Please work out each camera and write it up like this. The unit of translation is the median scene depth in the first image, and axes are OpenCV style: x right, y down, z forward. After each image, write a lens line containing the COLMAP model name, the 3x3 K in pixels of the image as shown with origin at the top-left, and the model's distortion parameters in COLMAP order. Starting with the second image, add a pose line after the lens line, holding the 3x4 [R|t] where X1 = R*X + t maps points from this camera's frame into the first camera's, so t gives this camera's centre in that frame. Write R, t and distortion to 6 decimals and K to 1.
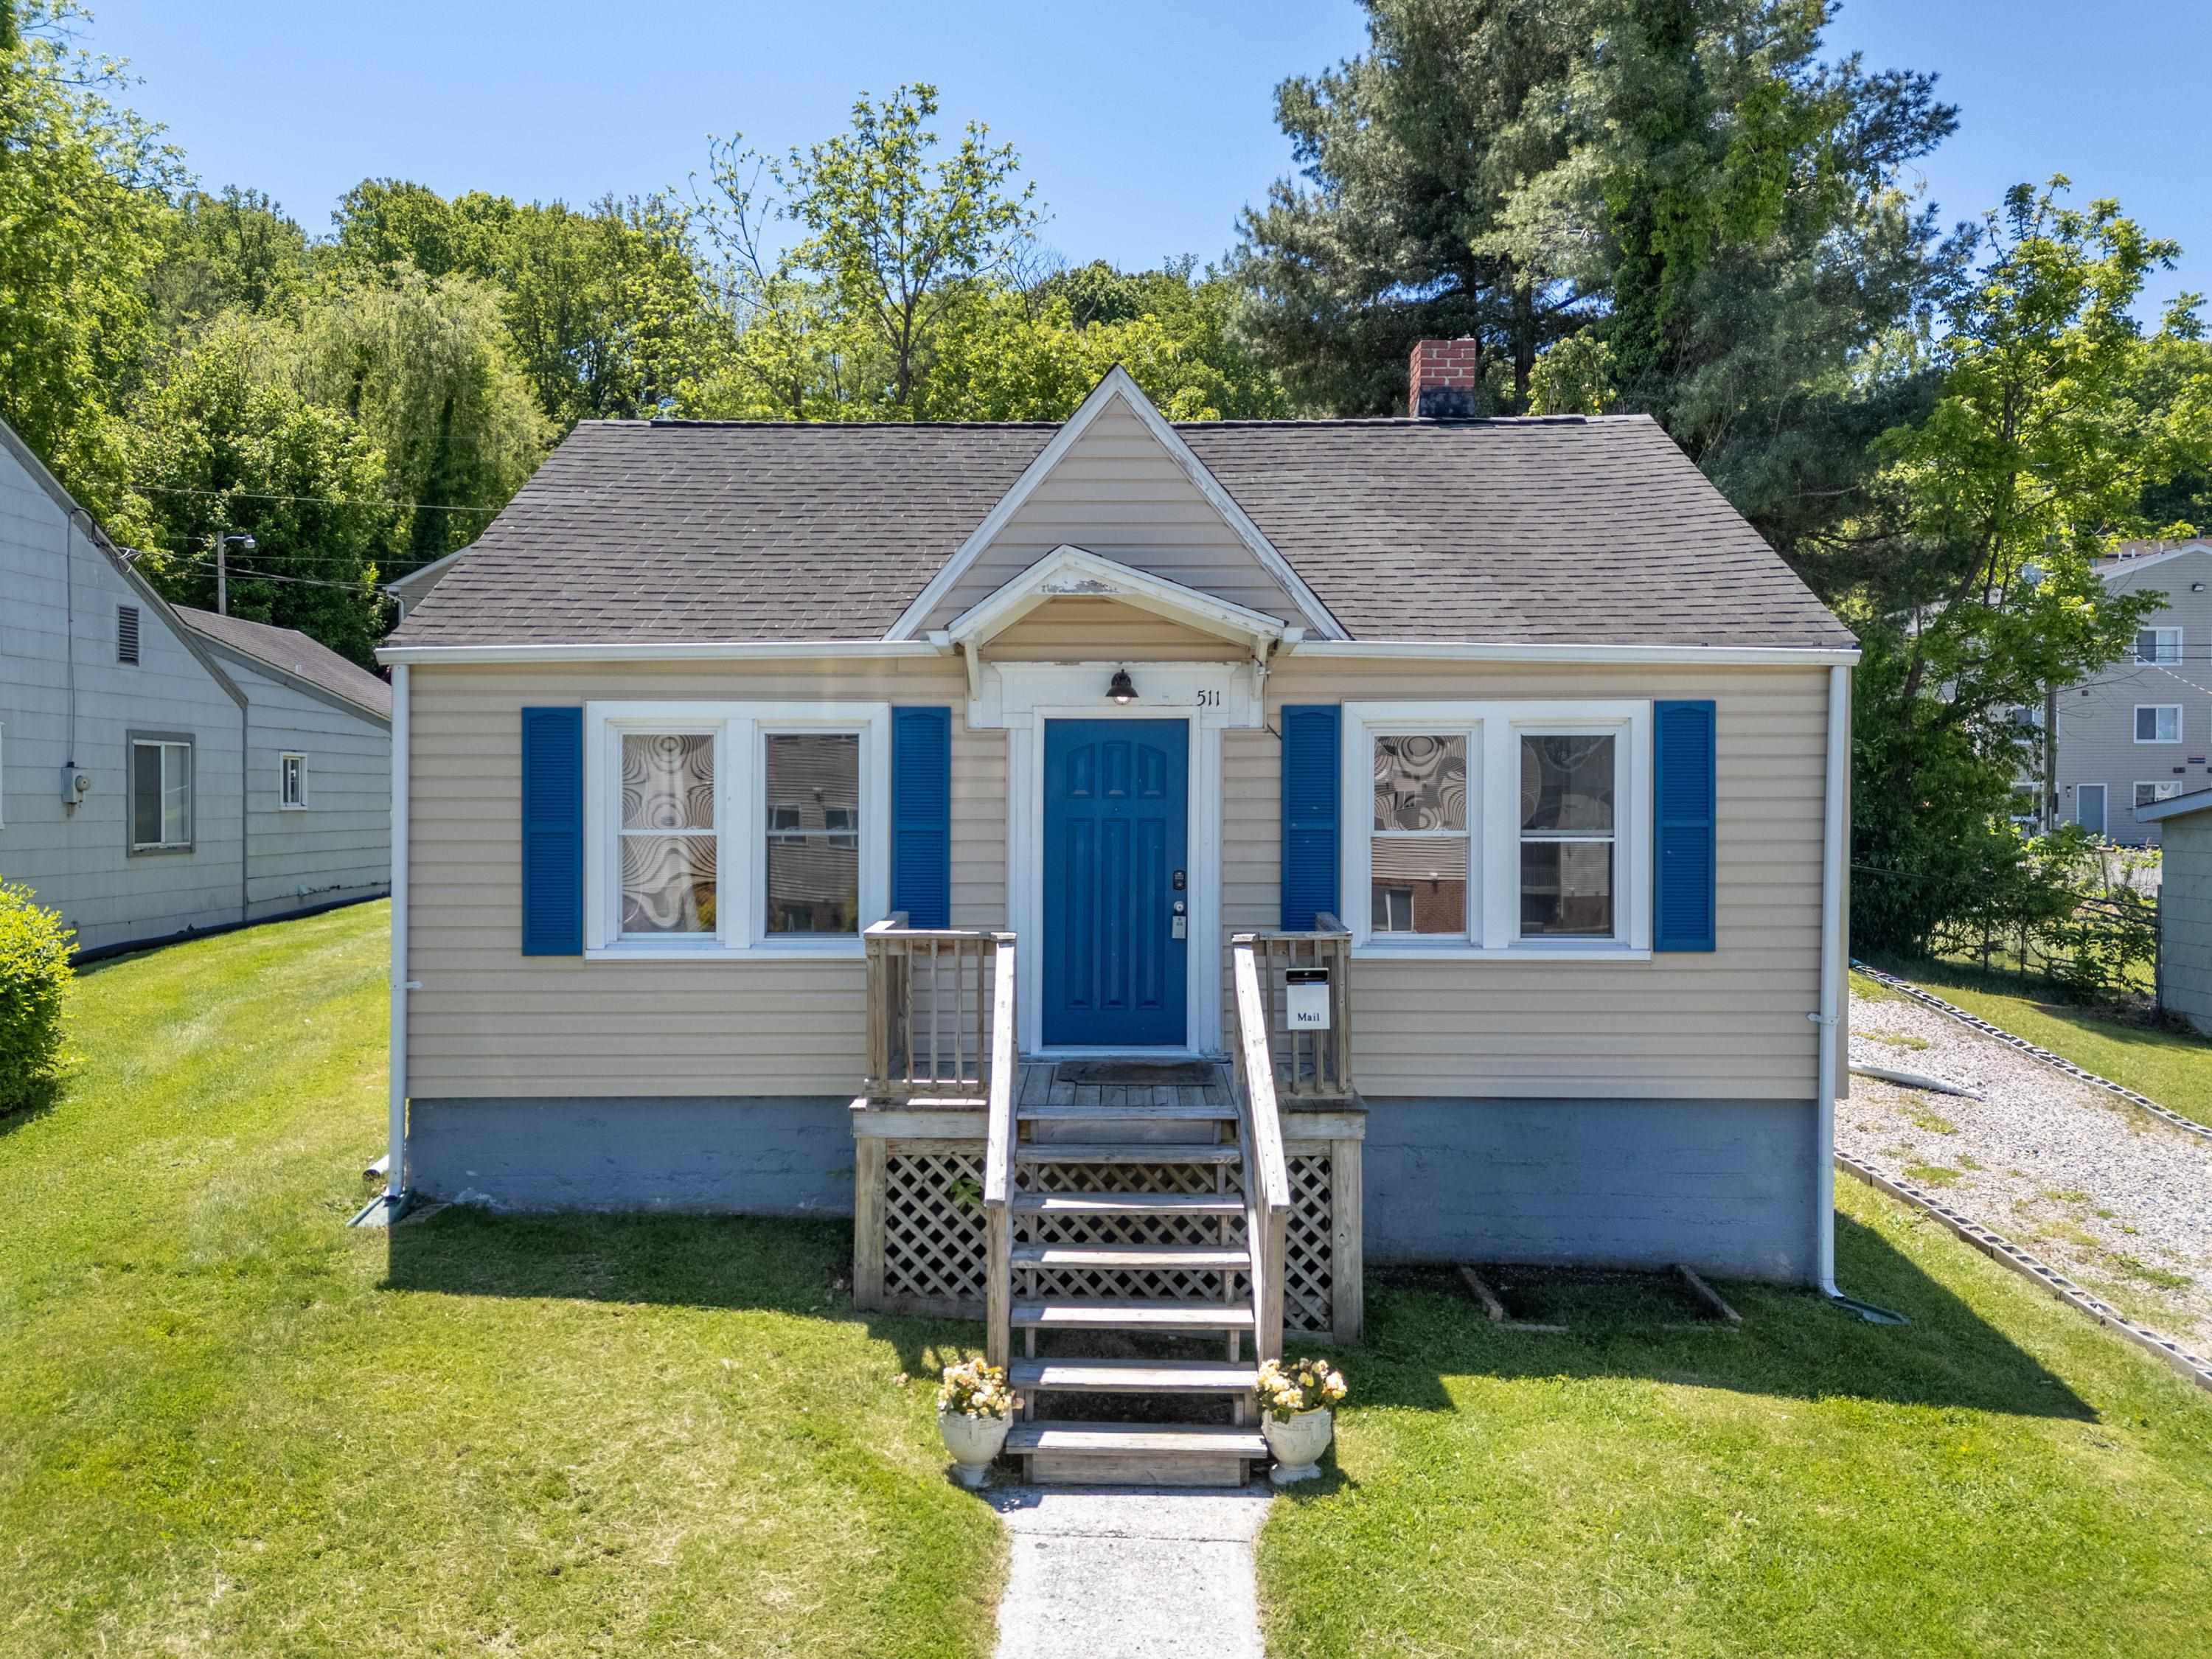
lens RADIAL K [[1651.5, 0, 1092.6], [0, 1651.5, 820.6], [0, 0, 1]] dist [0.070823, -0.058594]
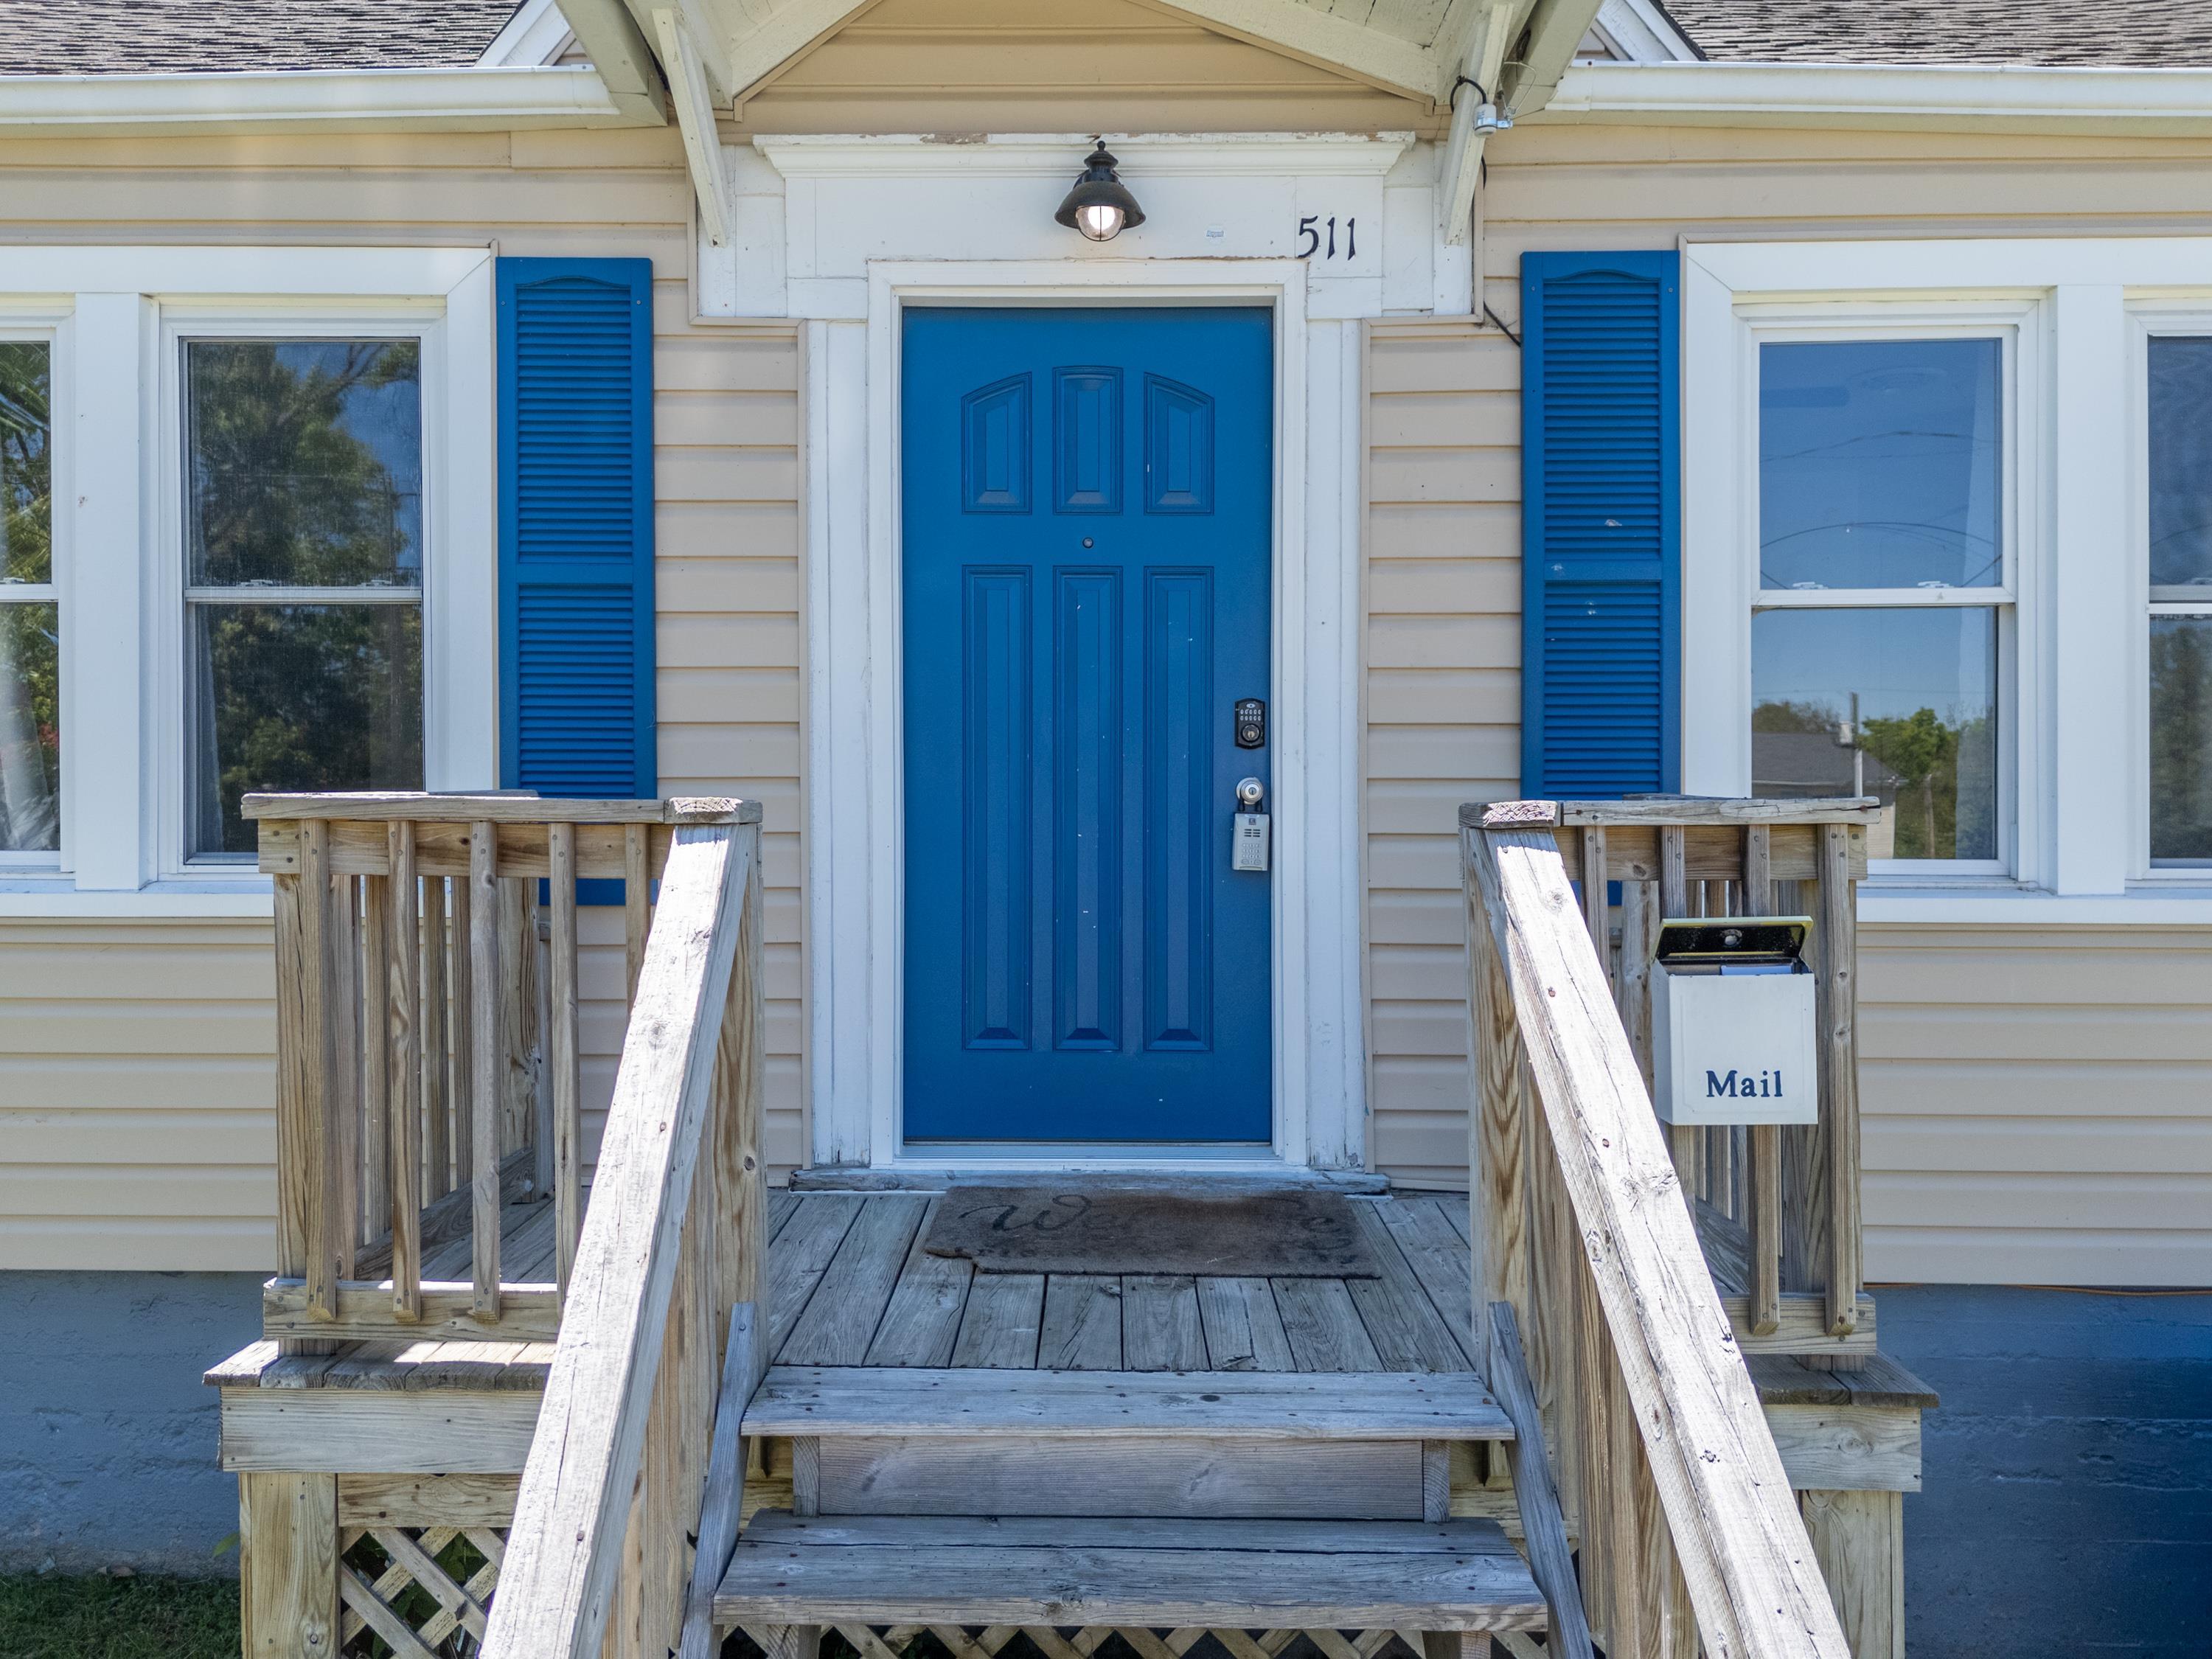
lens RADIAL K [[1474.4, 0, 970.0], [0, 1474.4, 833.0], [0, 0, 1]] dist [0.030222, -0.000698]
pose [[0.996608, -0.009007, -0.081795, 0.014802], [0.006694, 0.999571, -0.028515, 0.074295], [0.082017, 0.027871, 0.996241, 0.664804]]
